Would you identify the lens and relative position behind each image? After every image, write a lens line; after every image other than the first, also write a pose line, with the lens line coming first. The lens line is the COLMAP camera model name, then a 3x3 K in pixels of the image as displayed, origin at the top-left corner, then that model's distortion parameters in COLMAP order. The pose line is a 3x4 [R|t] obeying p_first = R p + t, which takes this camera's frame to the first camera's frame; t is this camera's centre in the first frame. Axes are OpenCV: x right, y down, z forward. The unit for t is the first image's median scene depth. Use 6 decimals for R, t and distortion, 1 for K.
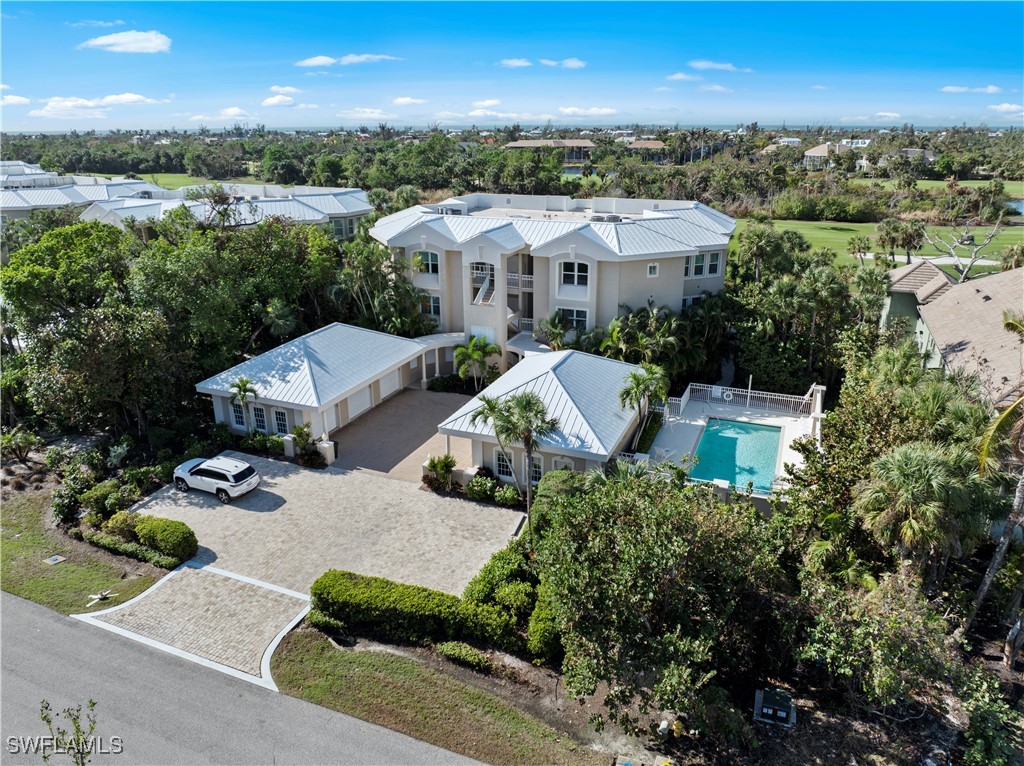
lens RADIAL K [[704.5, 0, 514.3], [0, 704.5, 376.8], [0, 0, 1]] dist [-0.037142, -0.003511]
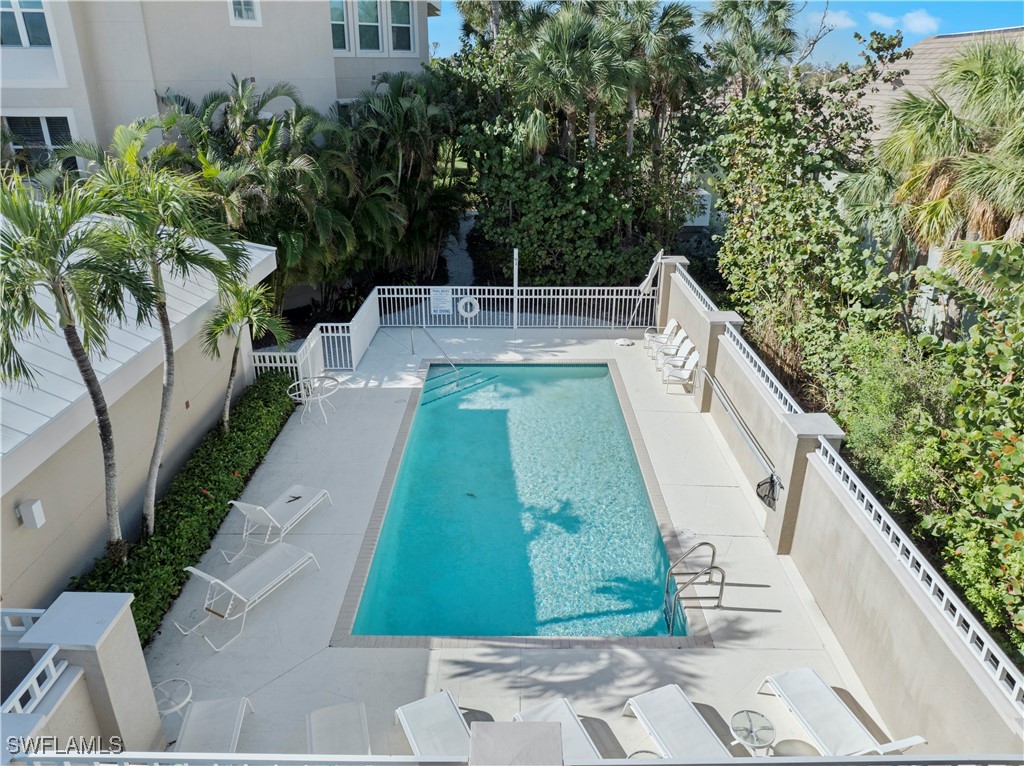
lens RADIAL K [[704.5, 0, 514.3], [0, 704.5, 376.8], [0, 0, 1]] dist [-0.037142, -0.003511]
pose [[0.927851, -0.141851, 0.344923, 0.188431], [0.120371, 0.989250, 0.083033, 0.038361], [-0.352993, -0.035524, 0.934951, 0.626691]]
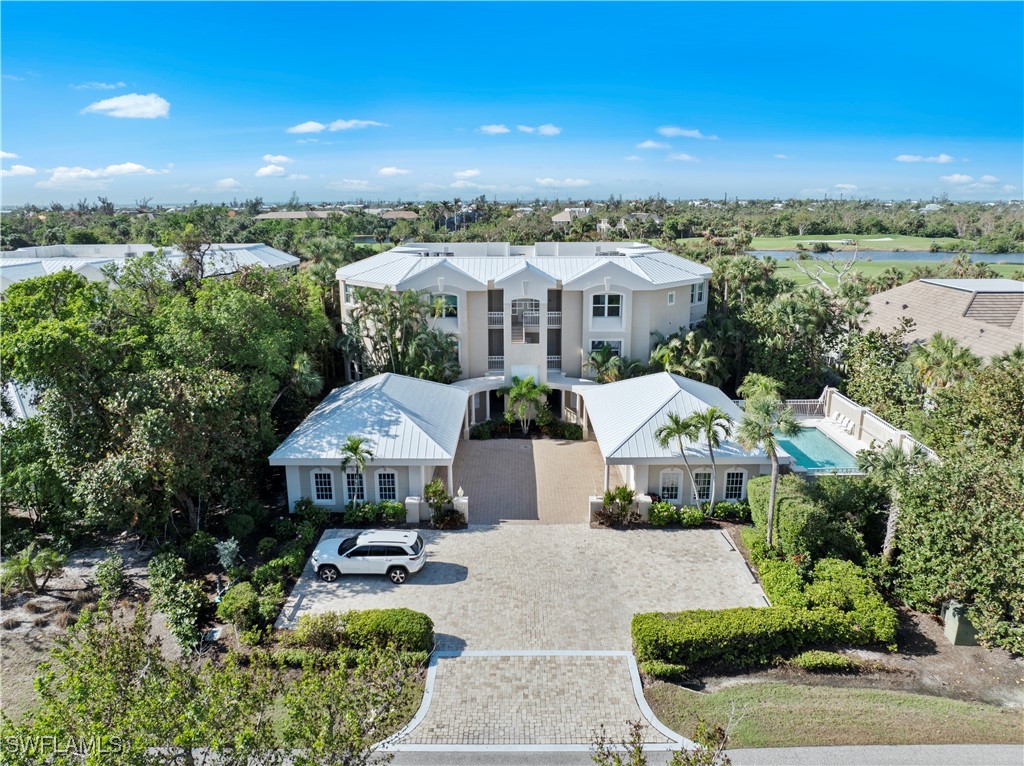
lens RADIAL K [[704.5, 0, 514.3], [0, 704.5, 376.8], [0, 0, 1]] dist [-0.037142, -0.003511]
pose [[0.927551, -0.090454, 0.362585, -0.445468], [0.126108, 0.989113, -0.075849, 0.016148], [-0.351776, 0.116079, 0.928859, 0.124616]]
